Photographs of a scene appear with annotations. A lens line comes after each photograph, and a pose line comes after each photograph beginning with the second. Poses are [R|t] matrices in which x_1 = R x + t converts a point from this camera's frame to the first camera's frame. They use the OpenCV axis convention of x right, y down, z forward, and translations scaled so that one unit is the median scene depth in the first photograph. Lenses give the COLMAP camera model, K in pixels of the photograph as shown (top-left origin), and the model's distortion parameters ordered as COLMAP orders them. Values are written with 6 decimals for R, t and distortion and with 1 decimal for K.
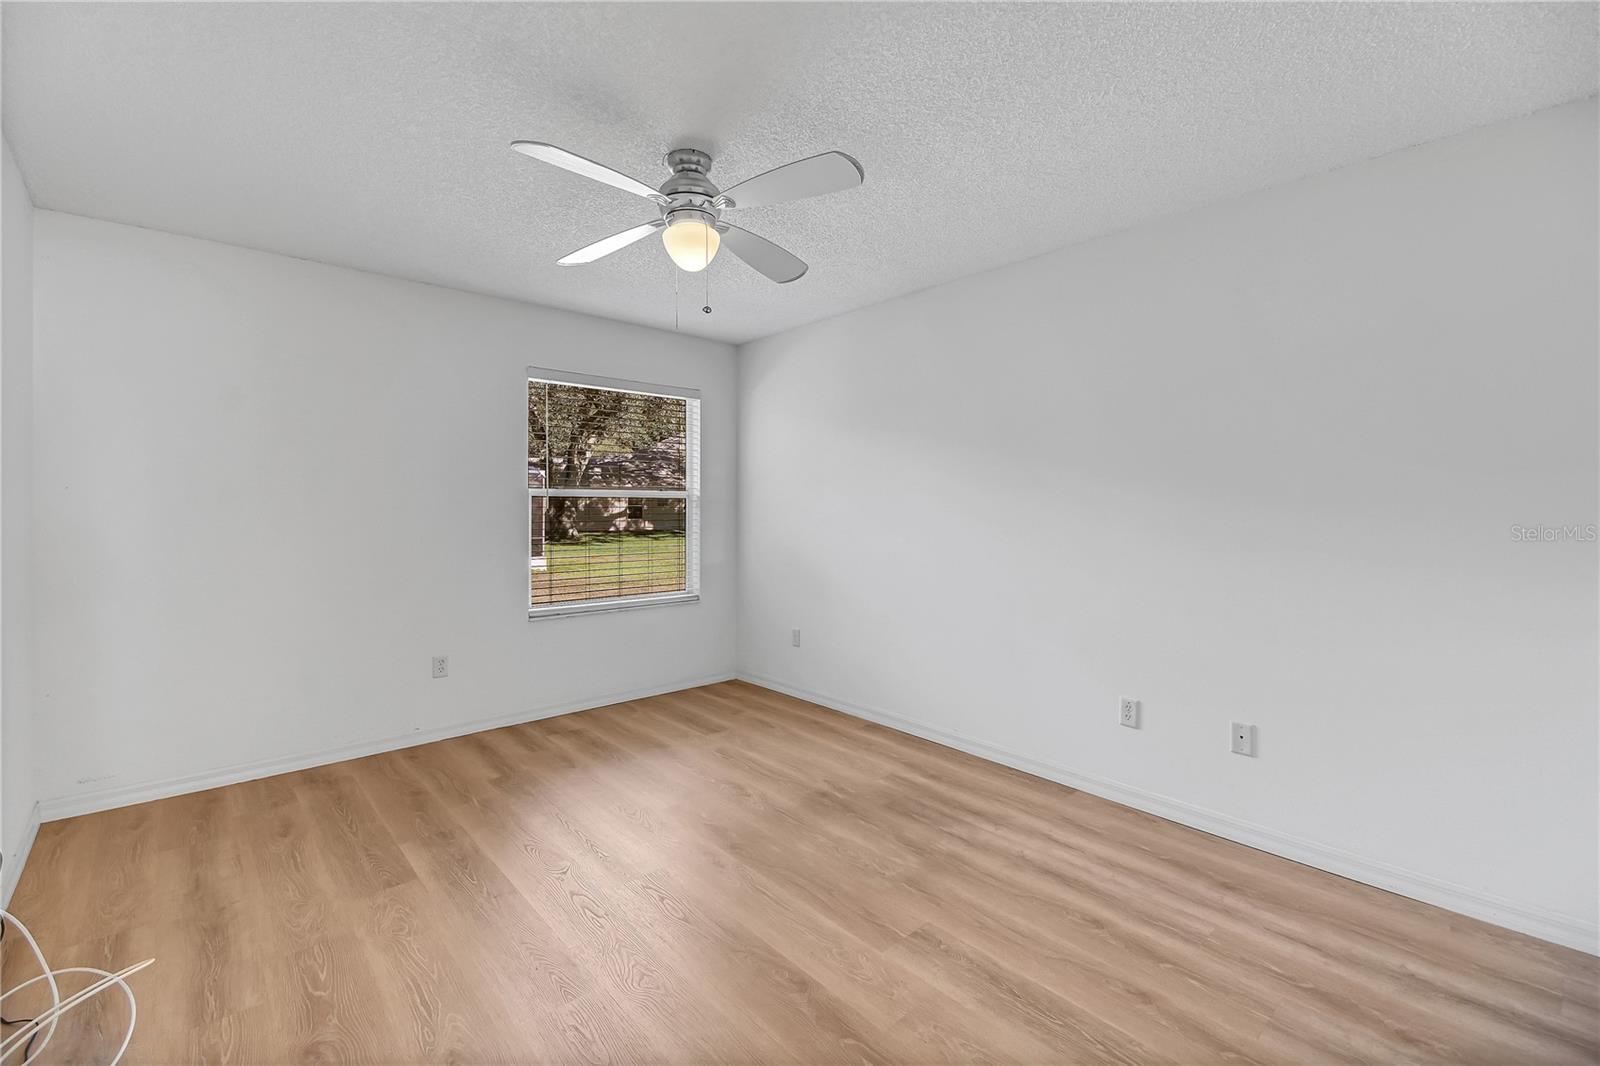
lens RADIAL K [[708.0, 0, 790.8], [0, 708.0, 508.6], [0, 0, 1]] dist [0.050614, -0.023568]
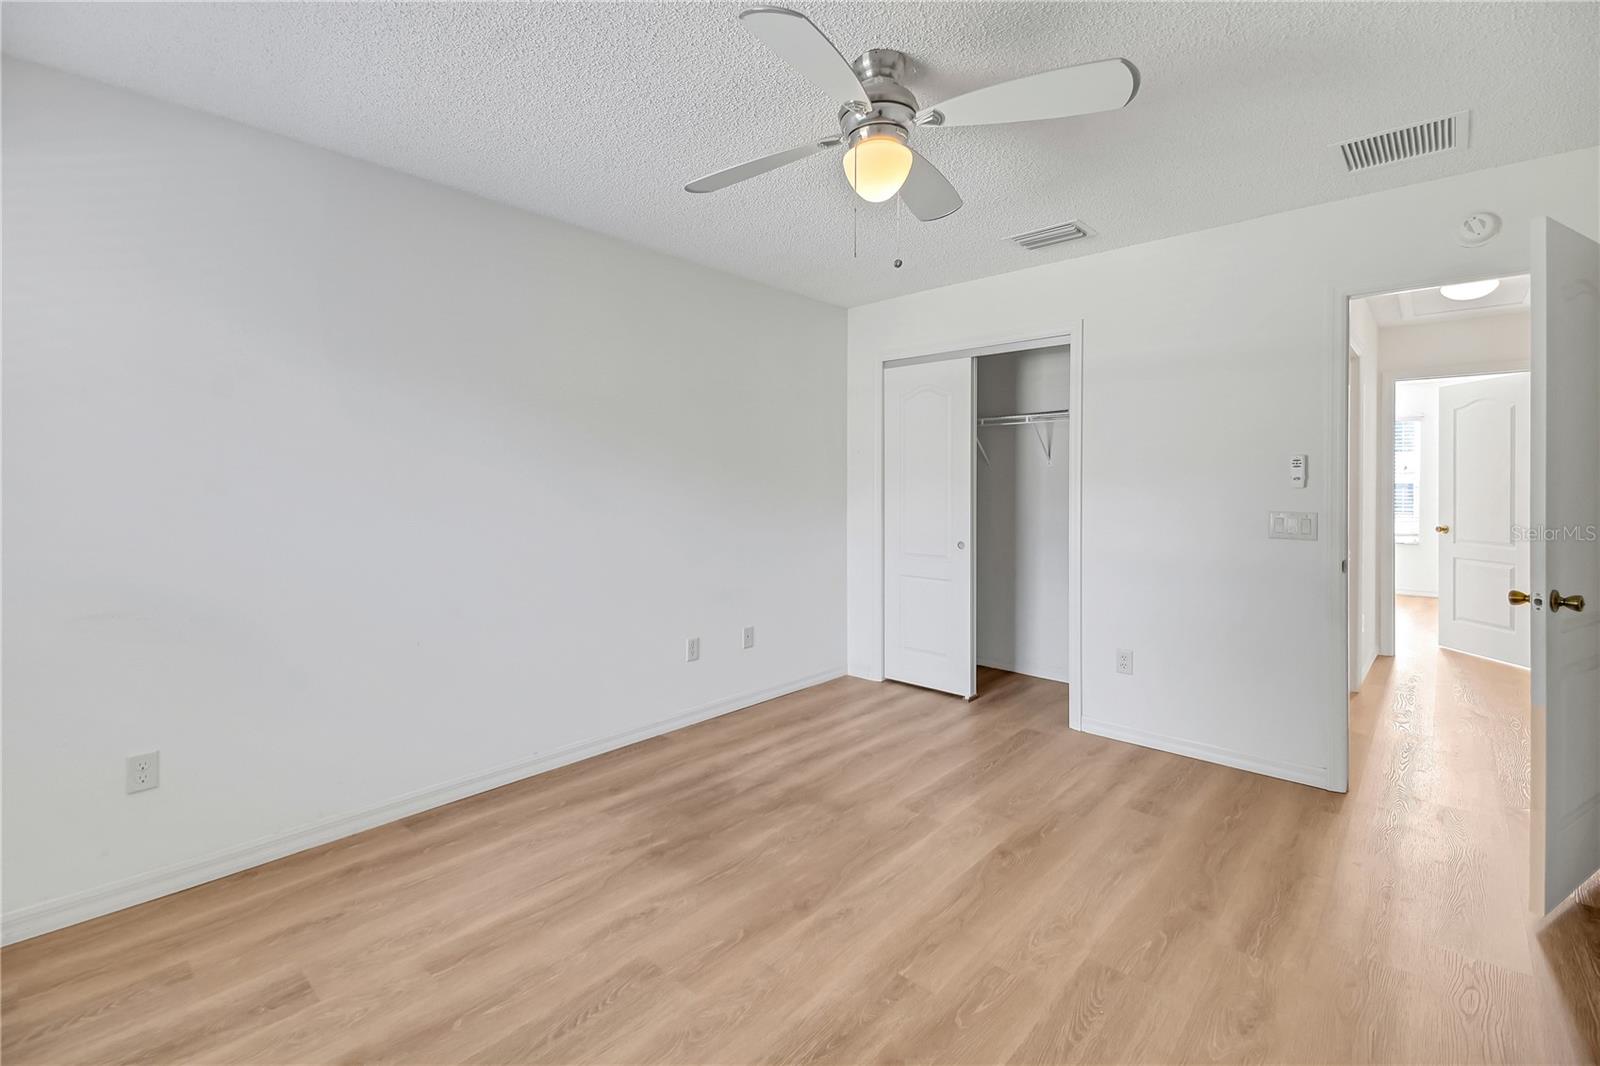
lens RADIAL K [[708.0, 0, 790.8], [0, 708.0, 508.6], [0, 0, 1]] dist [0.050614, -0.023568]
pose [[-0.113426, -0.044686, 0.992541, -0.794233], [0.003786, 0.998961, 0.045408, -0.018555], [-0.993539, 0.008908, -0.113139, 1.001847]]
